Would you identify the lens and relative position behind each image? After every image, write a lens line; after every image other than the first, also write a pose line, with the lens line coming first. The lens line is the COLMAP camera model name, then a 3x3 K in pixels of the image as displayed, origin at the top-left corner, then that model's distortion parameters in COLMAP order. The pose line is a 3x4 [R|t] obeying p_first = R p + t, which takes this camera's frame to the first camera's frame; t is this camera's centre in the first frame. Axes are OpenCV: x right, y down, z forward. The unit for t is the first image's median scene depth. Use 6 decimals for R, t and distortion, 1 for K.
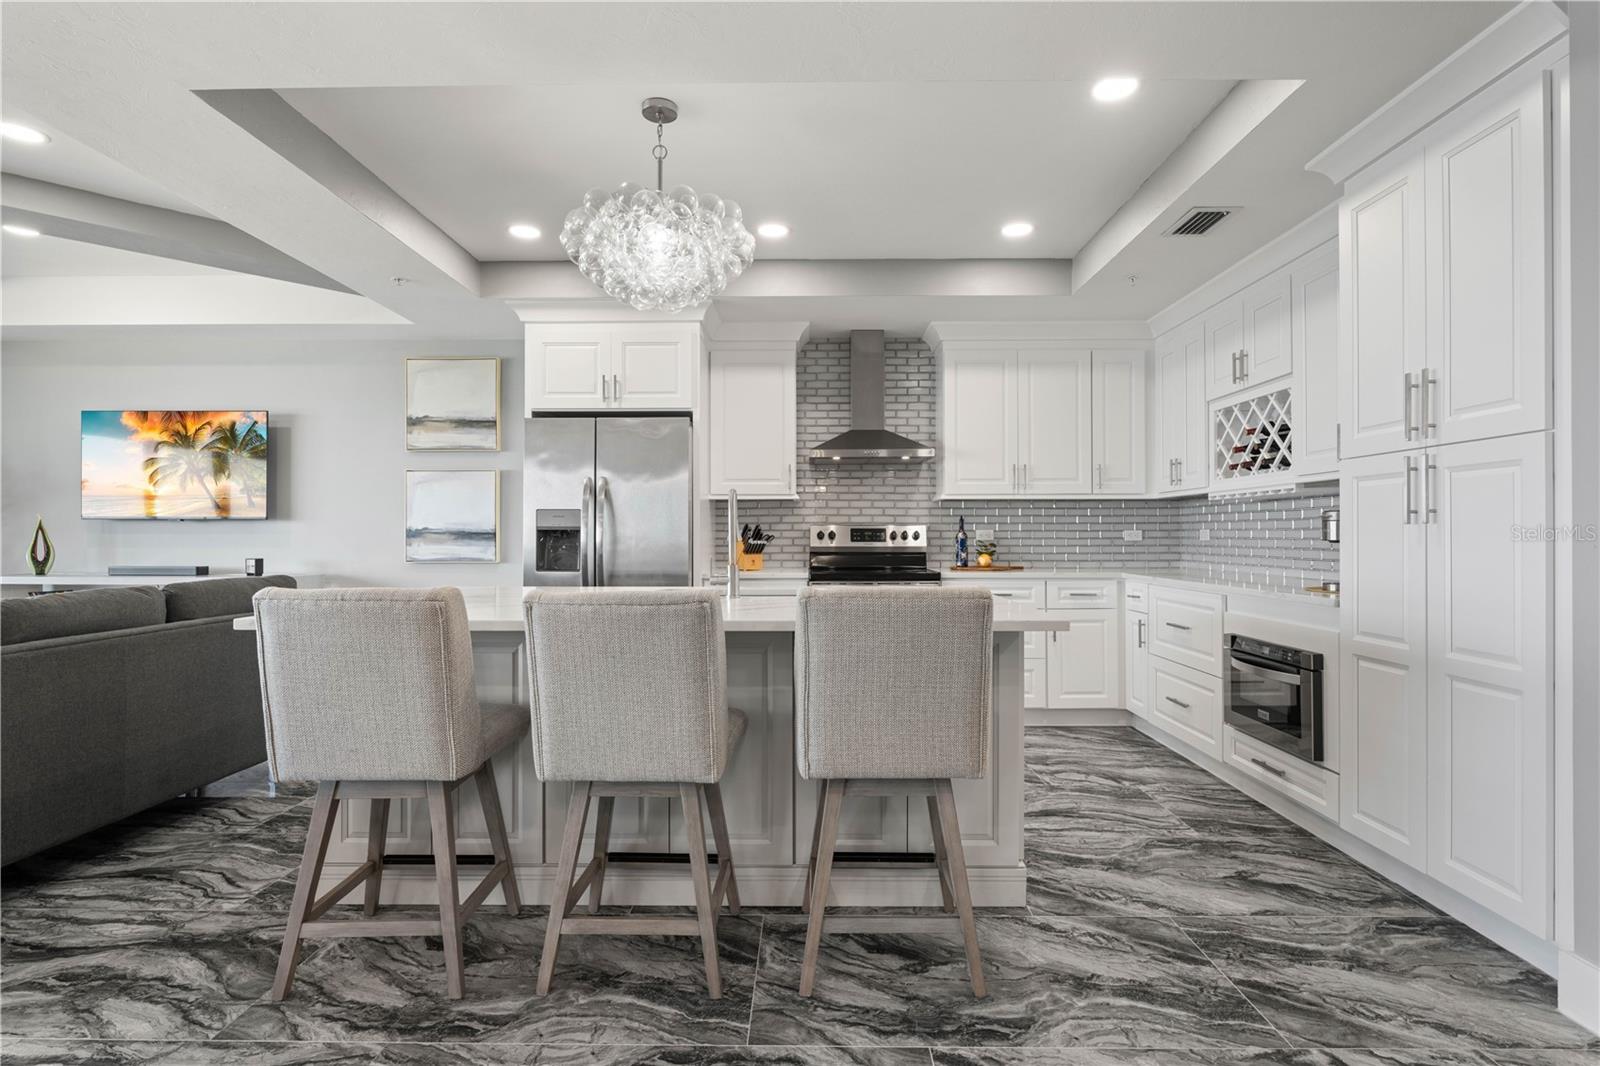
lens RADIAL K [[786.9, 0, 801.8], [0, 786.9, 531.7], [0, 0, 1]] dist [-0.004091, -0.000224]
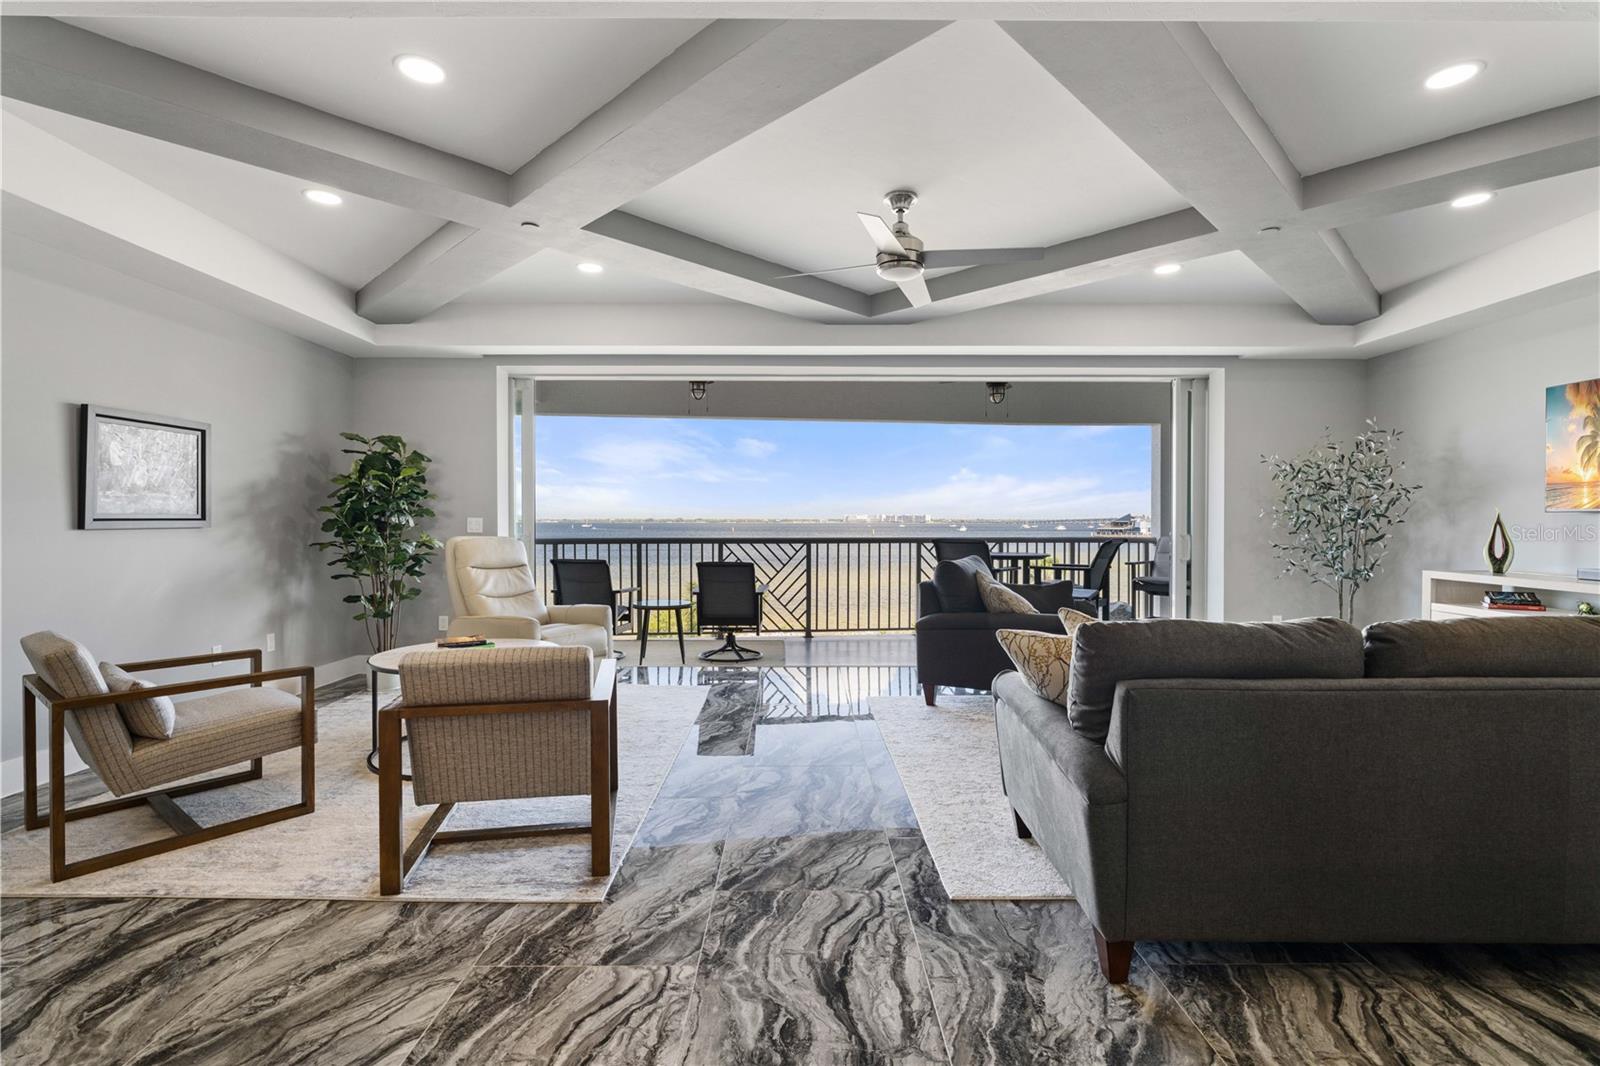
lens RADIAL K [[738.4, 0, 800.1], [0, 738.4, 529.3], [0, 0, 1]] dist [-0.004169, 0.000328]
pose [[0.015536, 0.011010, -0.999819, -0.135732], [0.006026, 0.999920, 0.011104, -0.013958], [0.999861, -0.006197, 0.015469, 0.189937]]
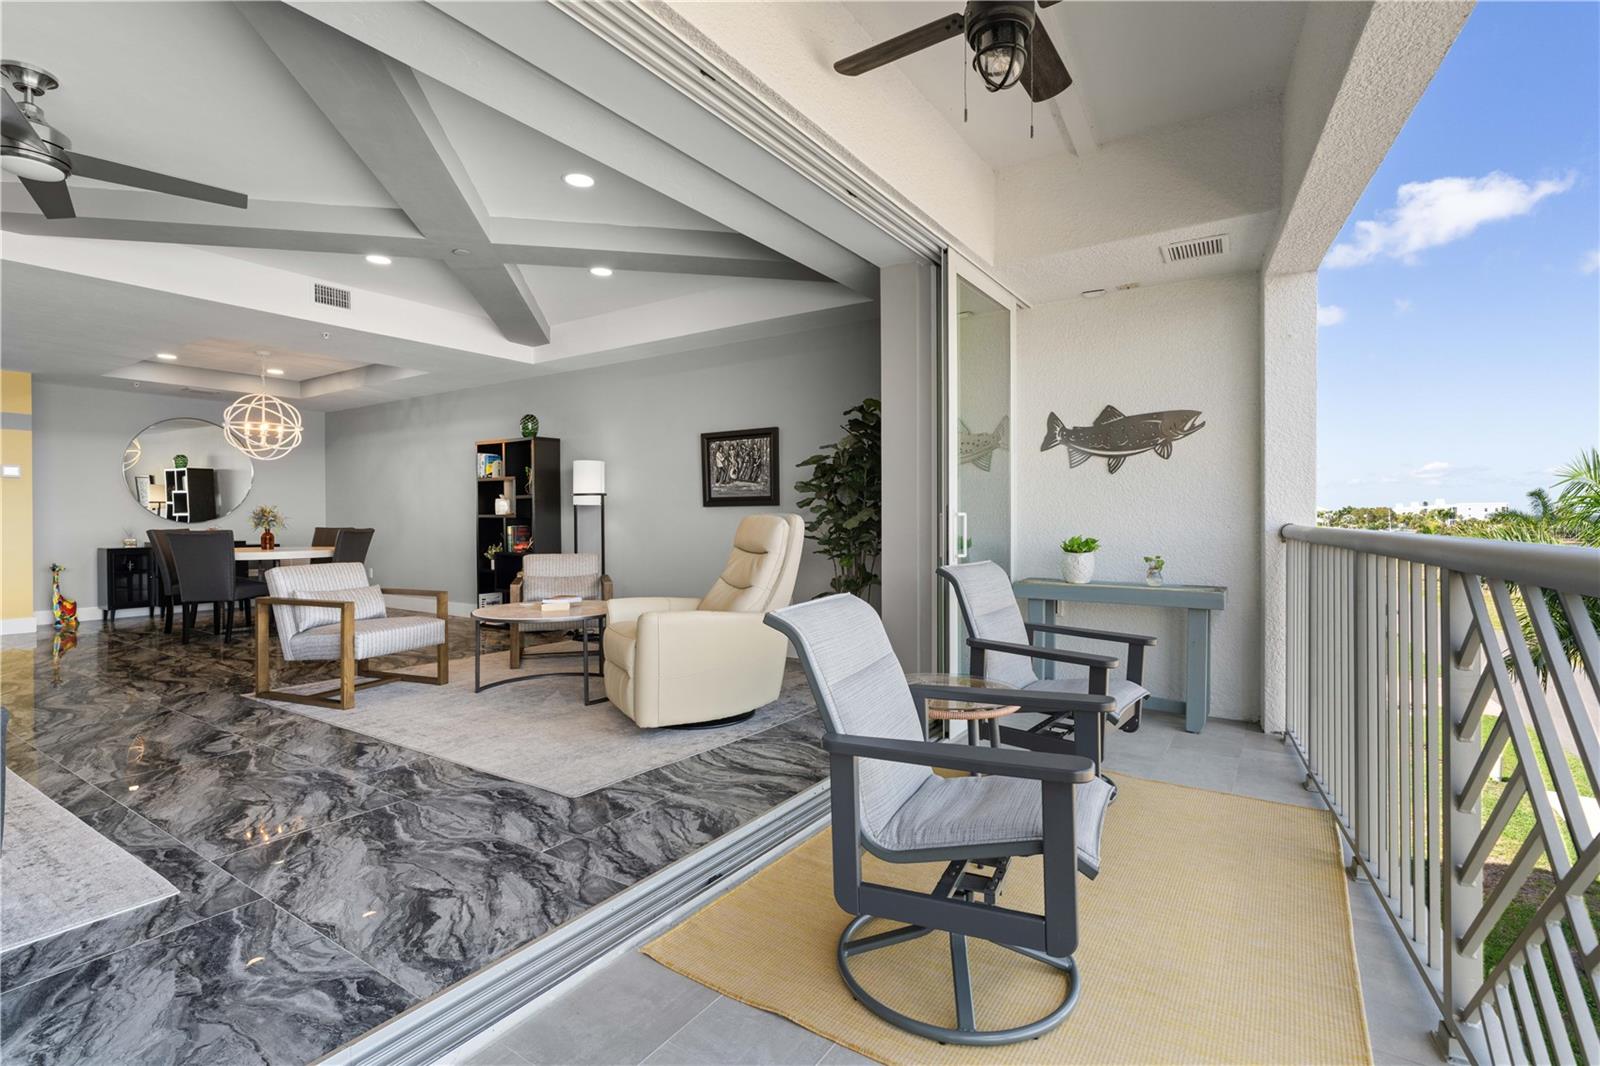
lens RADIAL K [[745.0, 0, 801.6], [0, 745.0, 531.4], [0, 0, 1]] dist [-0.005069, 0.001517]
pose [[-0.837601, -0.007361, 0.546234, -1.897321], [-0.001062, 0.999929, 0.011846, 0.020068], [-0.546282, 0.009342, -0.837549, 0.493301]]
